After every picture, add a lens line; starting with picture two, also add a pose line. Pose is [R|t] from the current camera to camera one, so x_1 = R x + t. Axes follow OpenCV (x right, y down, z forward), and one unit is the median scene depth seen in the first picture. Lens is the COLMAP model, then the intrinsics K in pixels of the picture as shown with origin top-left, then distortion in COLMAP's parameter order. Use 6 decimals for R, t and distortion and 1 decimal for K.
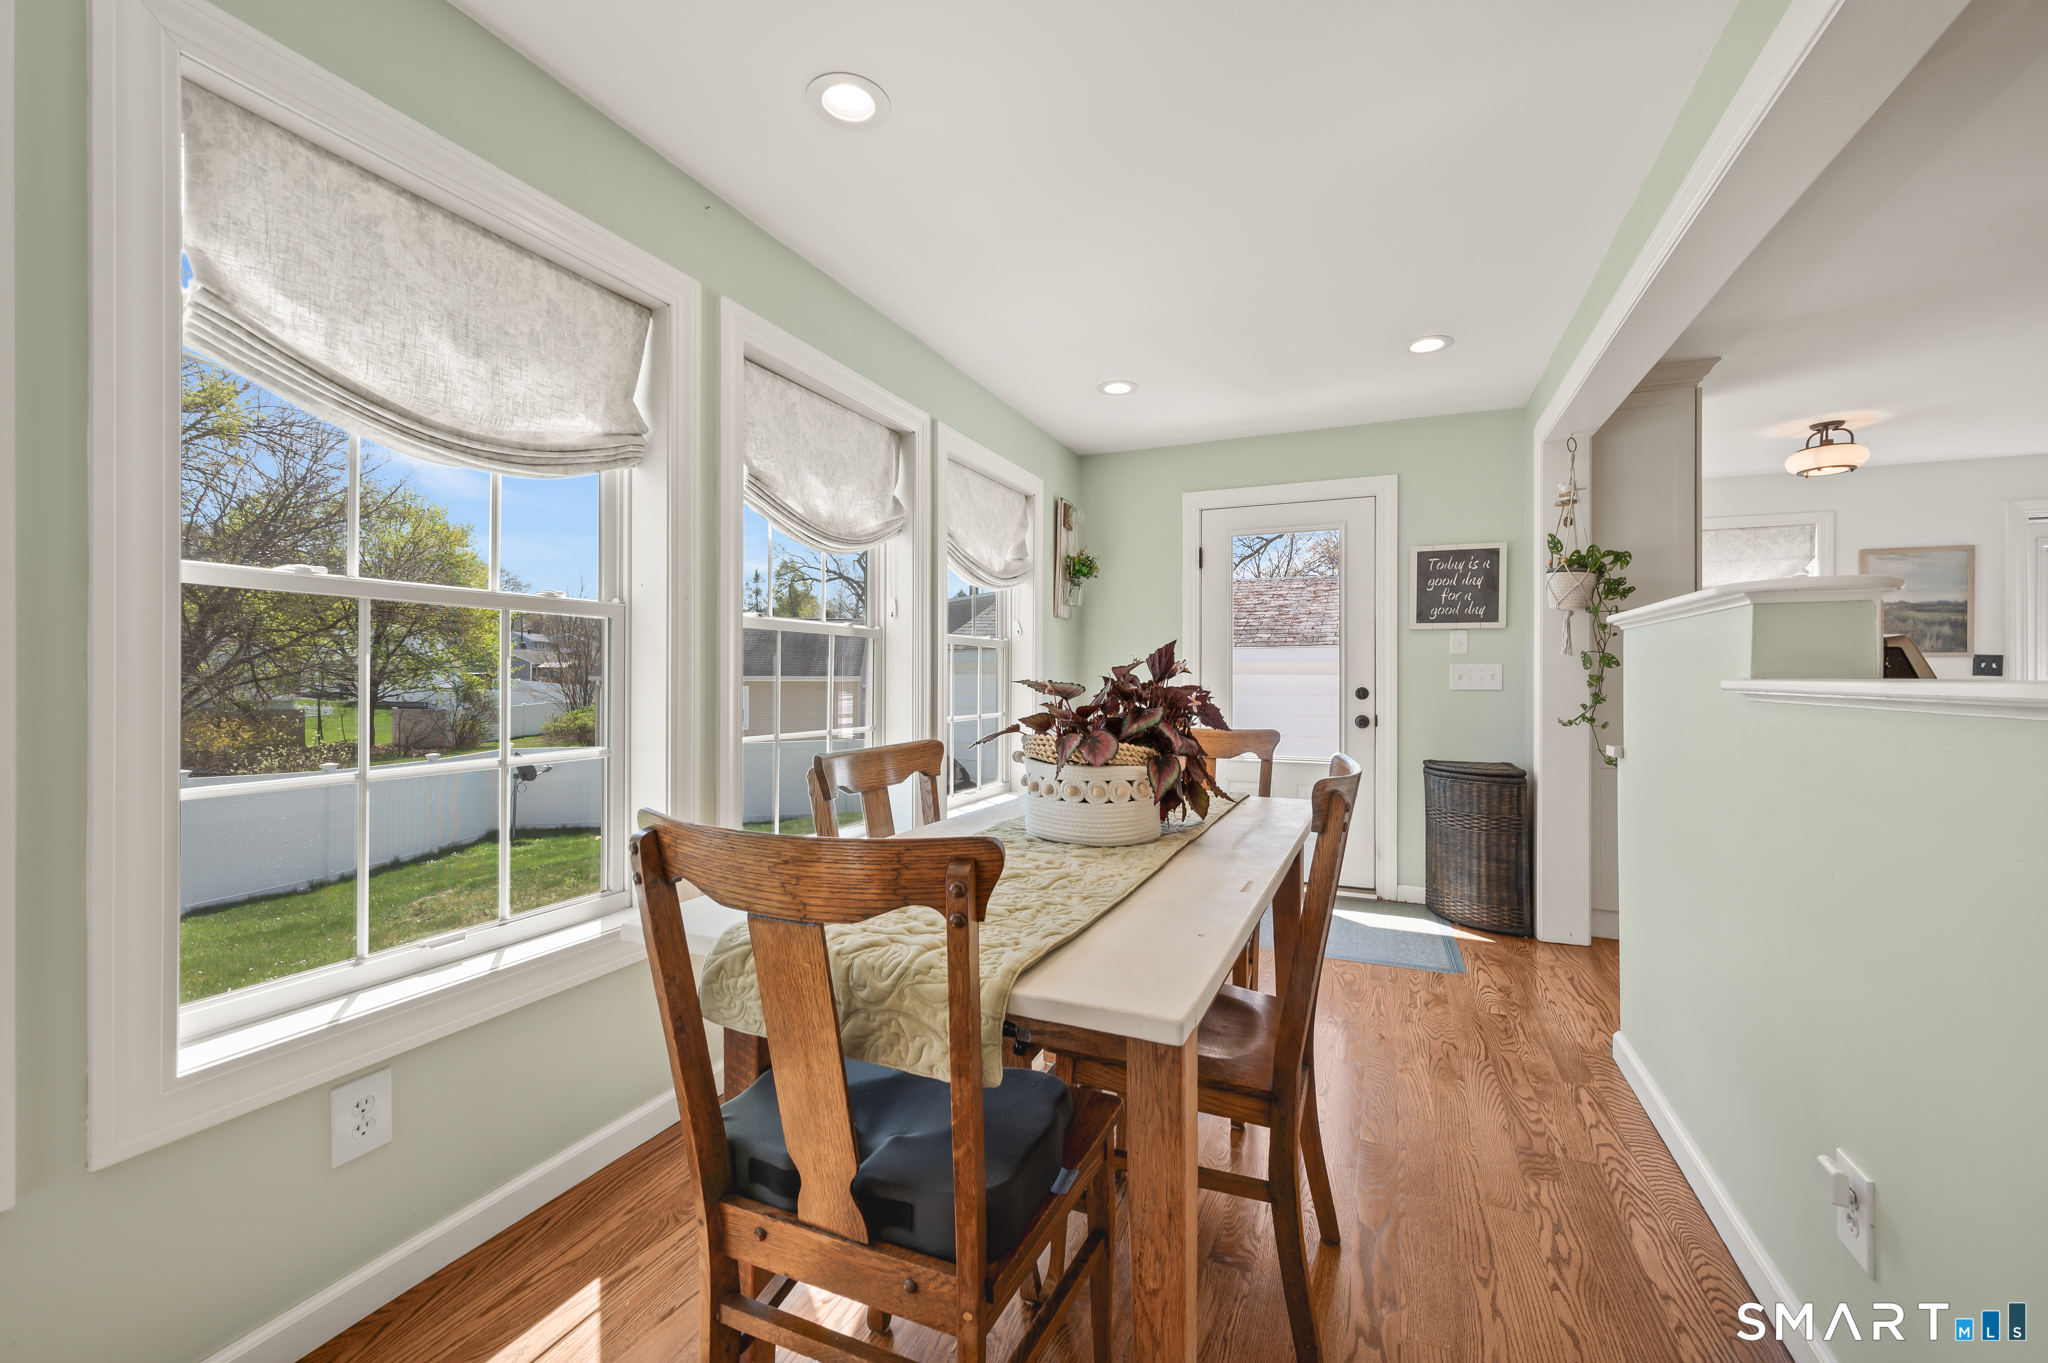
lens RADIAL K [[811.1, 0, 1040.6], [0, 811.1, 674.9], [0, 0, 1]] dist [-0.002013, 0.000131]
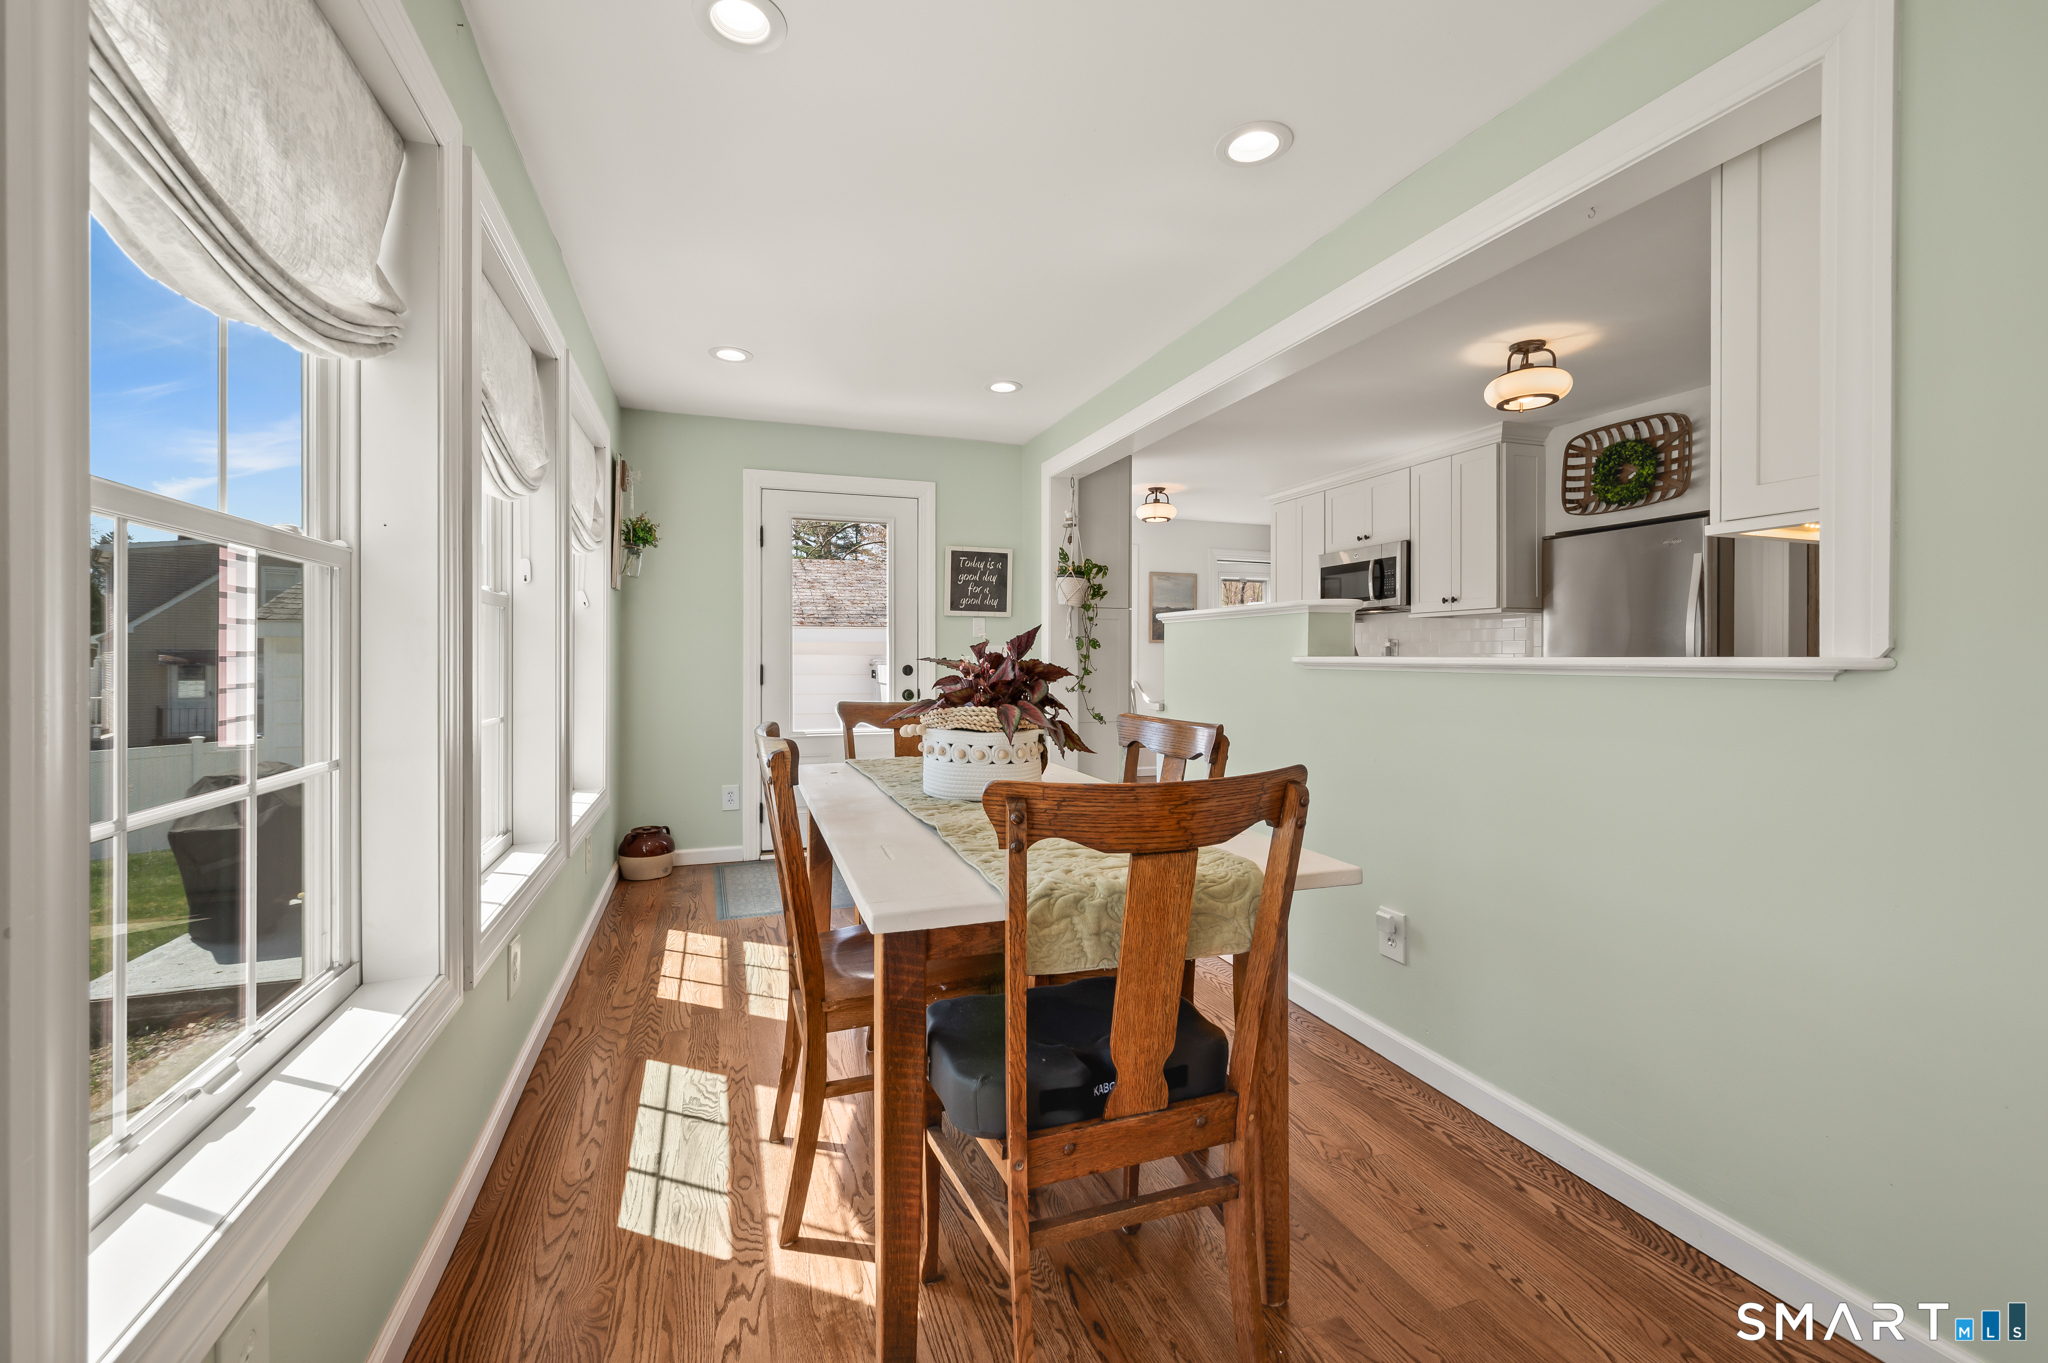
lens RADIAL K [[821.3, 0, 998.1], [0, 821.3, 662.5], [0, 0, 1]] dist [-0.001556, 0.000152]
pose [[0.745503, -0.005407, 0.666480, -0.296462], [-0.001157, 0.999955, 0.009406, 0.001093], [-0.666501, -0.007783, 0.745463, 0.055889]]
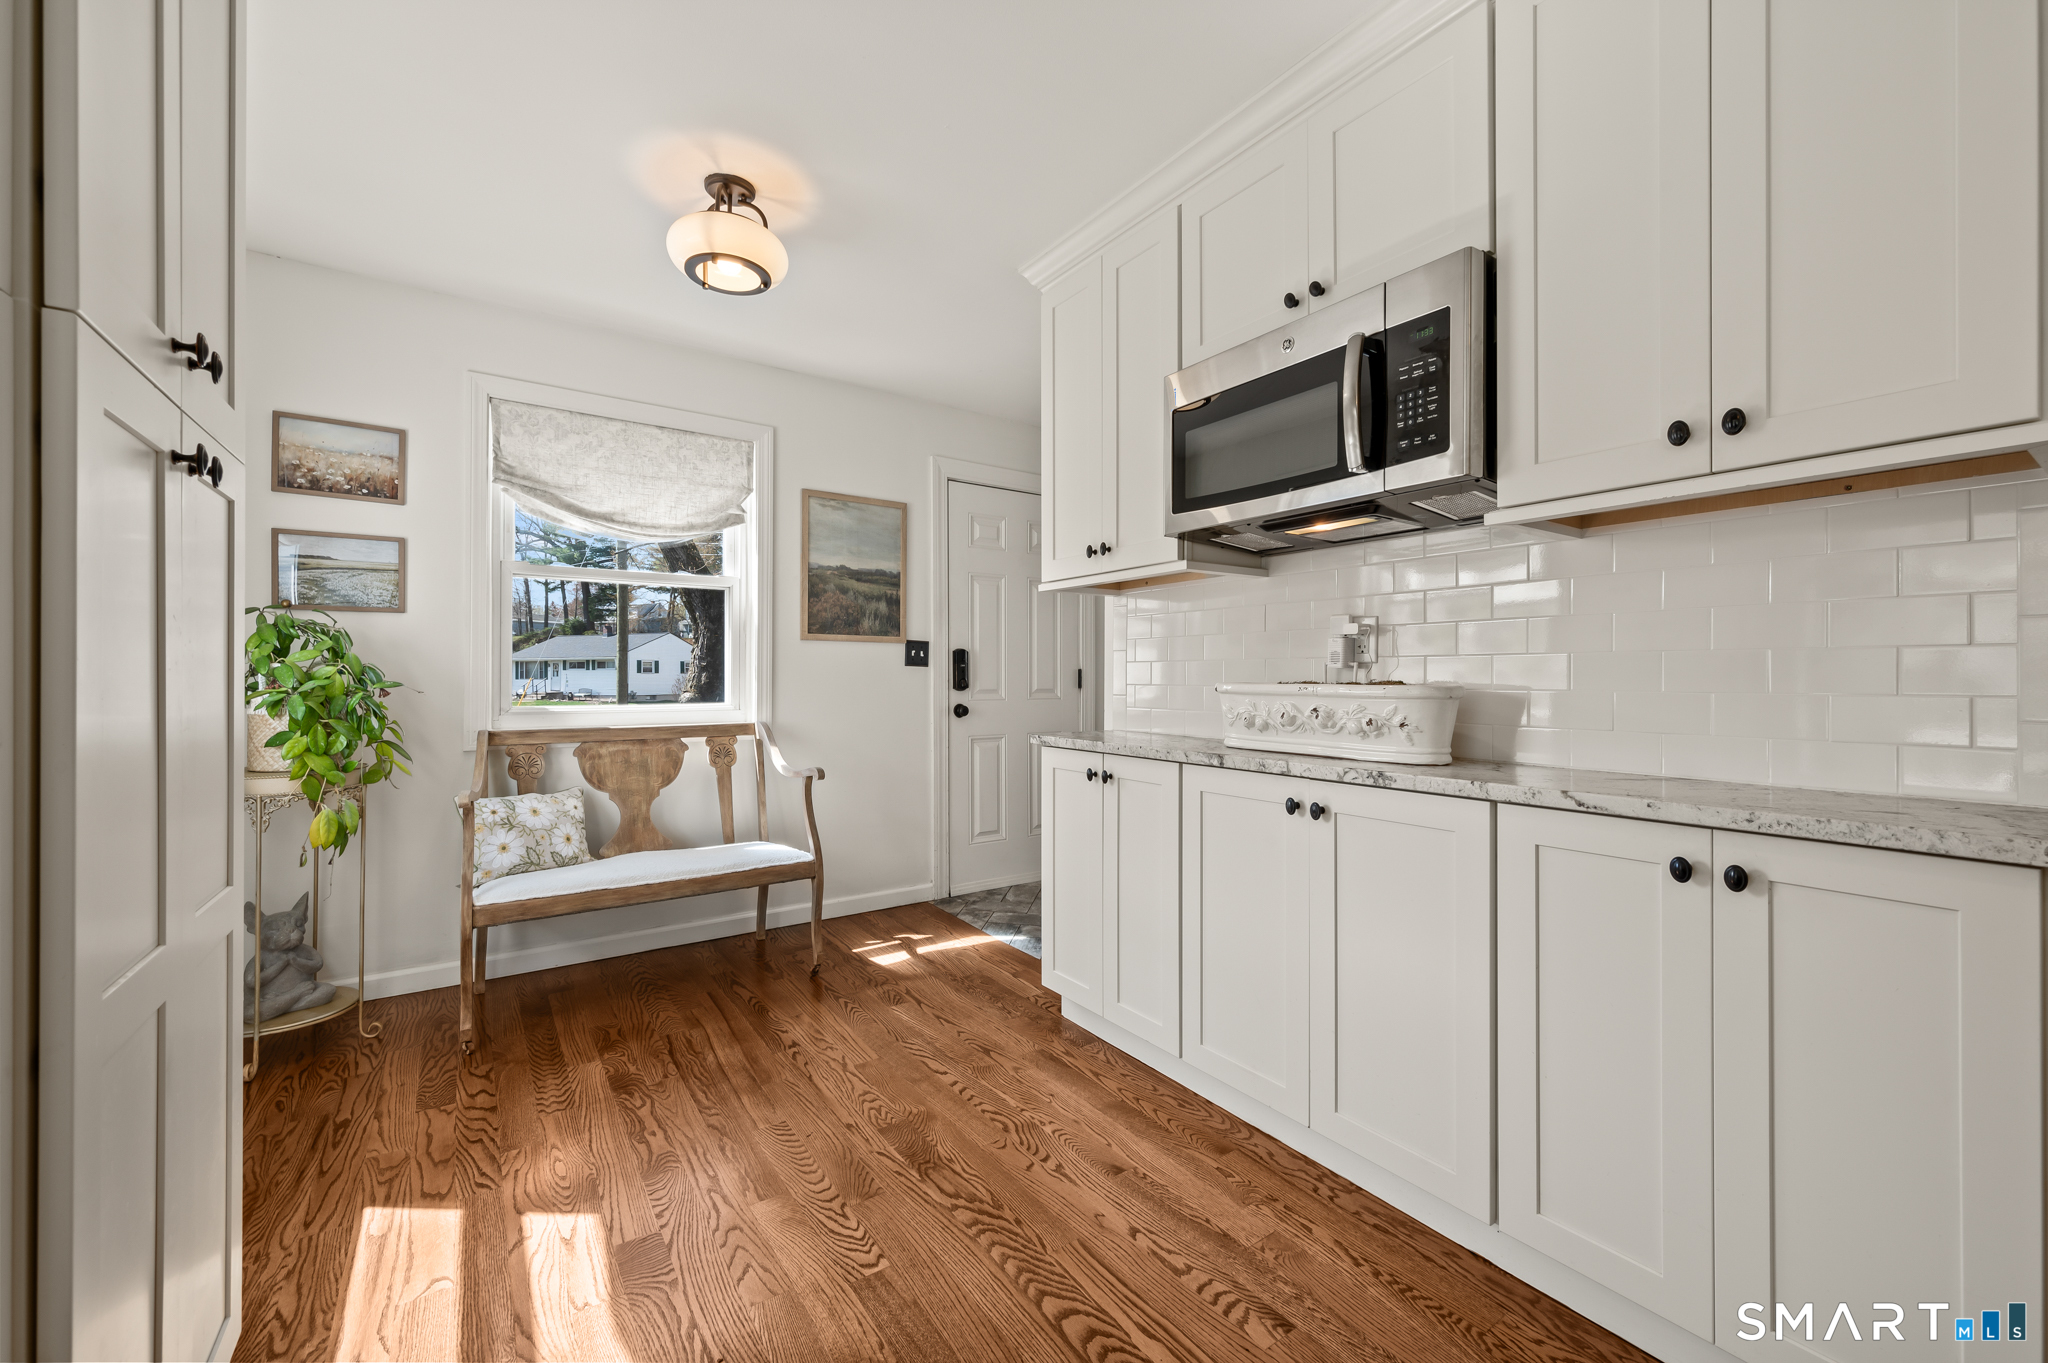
lens RADIAL K [[811.1, 0, 1040.6], [0, 811.1, 674.9], [0, 0, 1]] dist [-0.002013, 0.000131]
pose [[0.513620, 0.002170, 0.858015, 0.679299], [-0.005198, 0.999986, 0.000583, 0.011985], [-0.858002, -0.004760, 0.513624, 0.603234]]
